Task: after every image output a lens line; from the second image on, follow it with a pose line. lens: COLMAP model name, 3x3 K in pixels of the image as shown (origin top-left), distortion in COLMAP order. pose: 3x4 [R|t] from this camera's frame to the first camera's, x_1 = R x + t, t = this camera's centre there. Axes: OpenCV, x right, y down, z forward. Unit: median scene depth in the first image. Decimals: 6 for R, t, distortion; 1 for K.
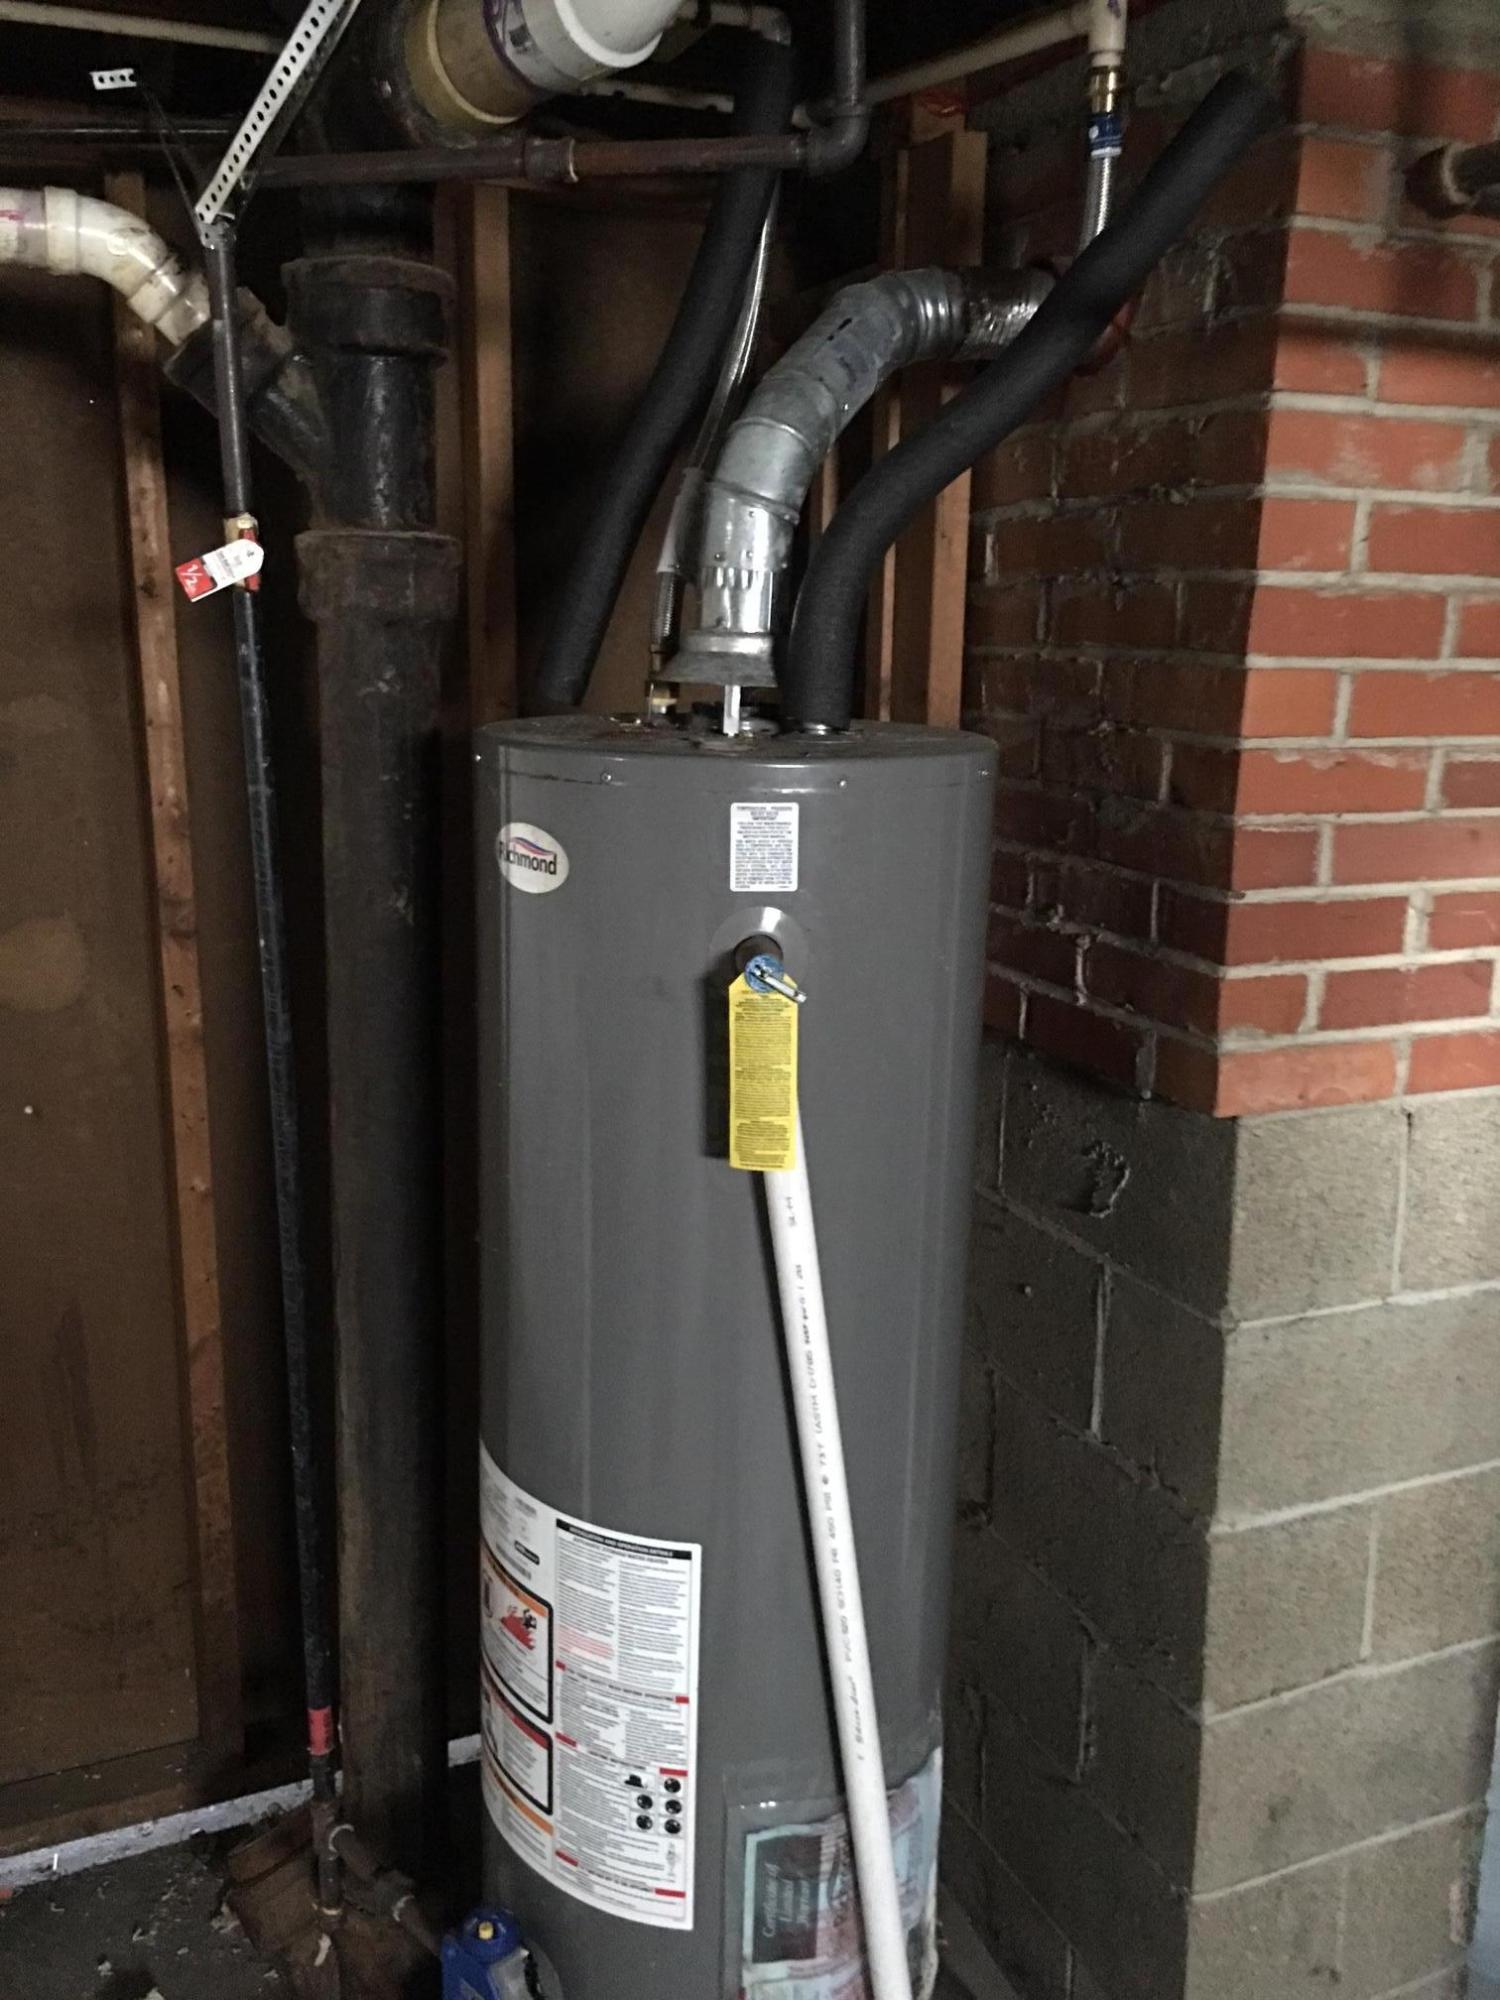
lens RADIAL K [[1693.1, 0, 739.4], [0, 1693.1, 991.0], [0, 0, 1]] dist [0.066833, -0.095492]
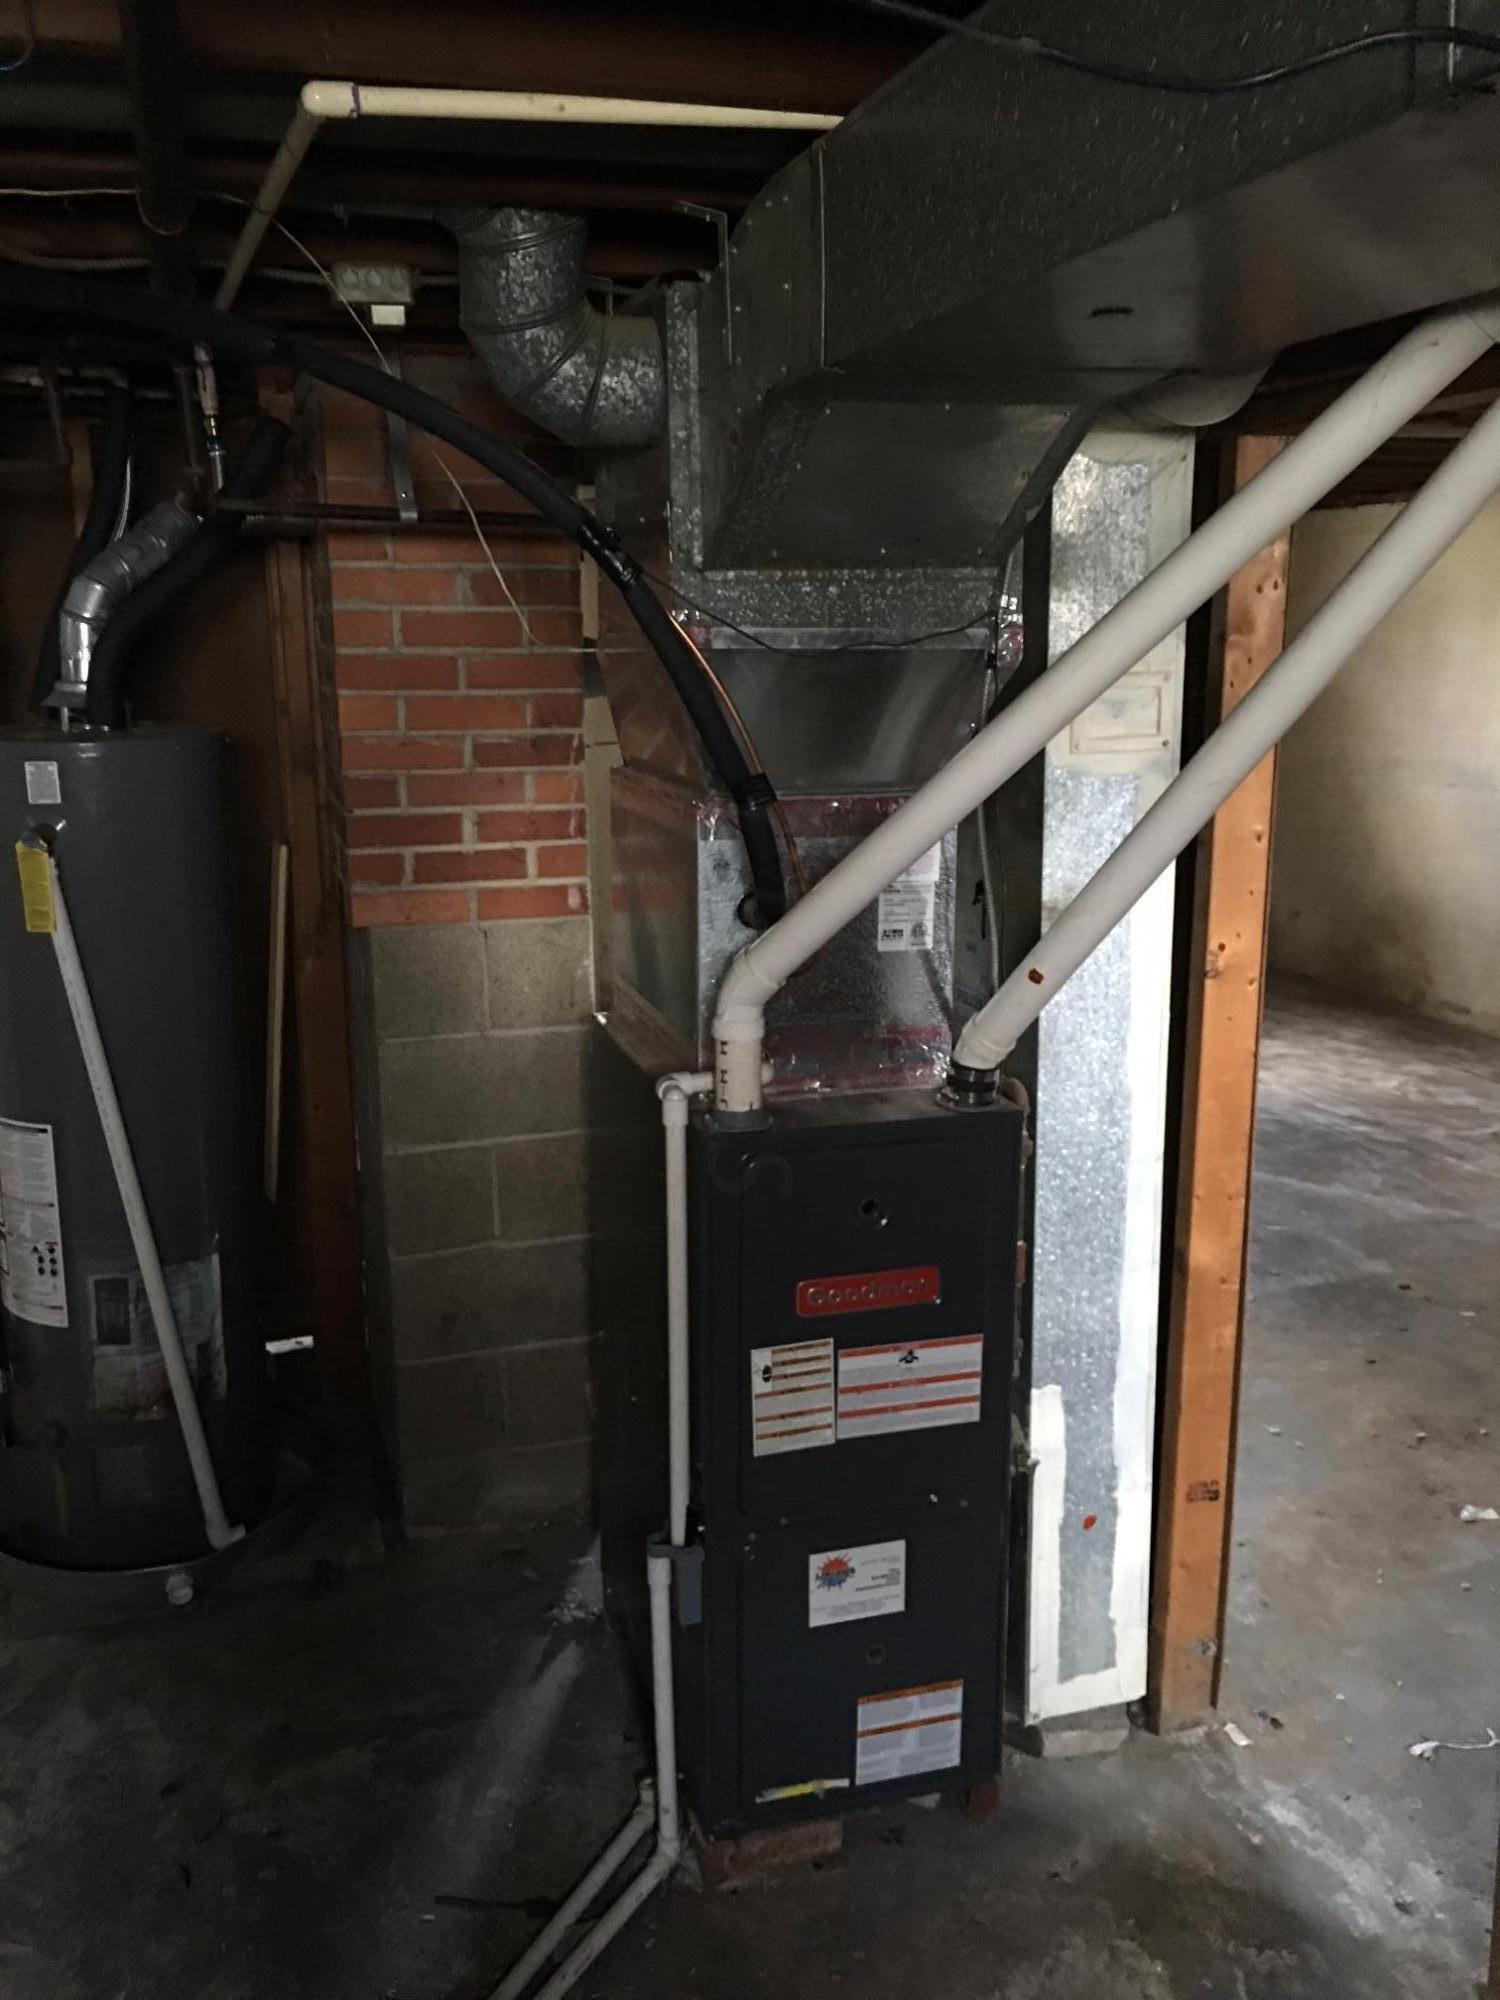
lens RADIAL K [[1693.1, 0, 752.7], [0, 1693.1, 987.0], [0, 0, 1]] dist [0.066833, -0.095492]
pose [[0.996177, -0.000757, -0.087360, 0.919073], [0.000315, 0.999987, -0.005077, 0.154824], [0.087363, 0.005030, 0.996164, -0.900985]]
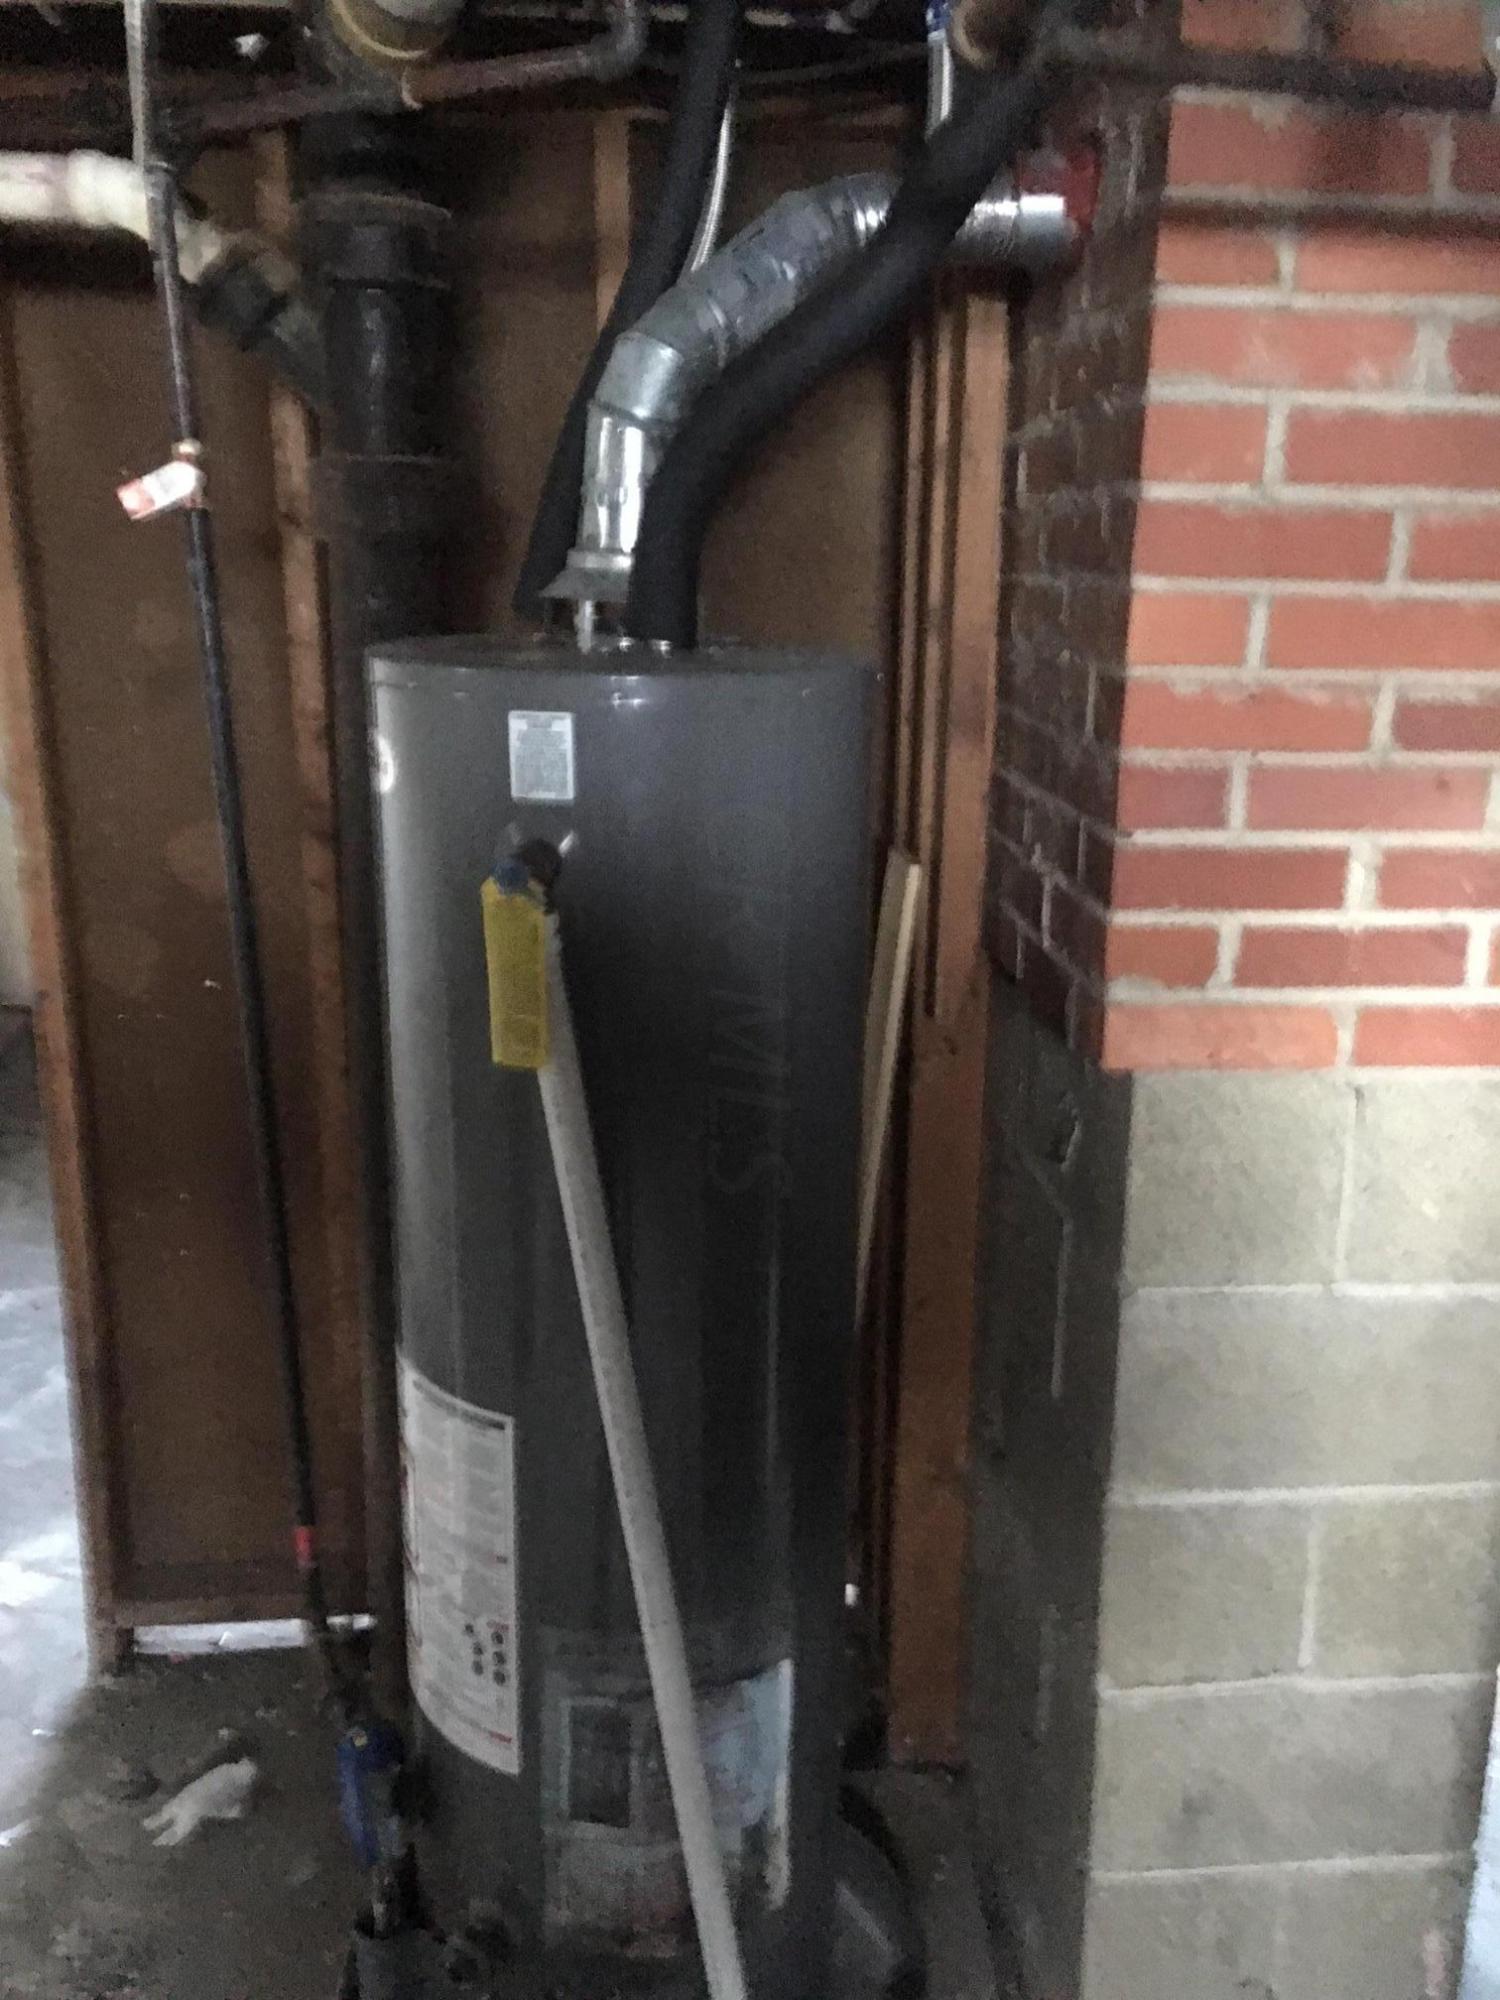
lens RADIAL K [[1693.1, 0, 792.7], [0, 1693.1, 1022.5], [0, 0, 1]] dist [0.066833, -0.095492]
pose [[0.951988, 0.081845, -0.294991, 0.400077], [-0.068360, 0.996101, 0.055760, 0.007164], [0.298404, -0.032917, 0.953872, 0.044095]]
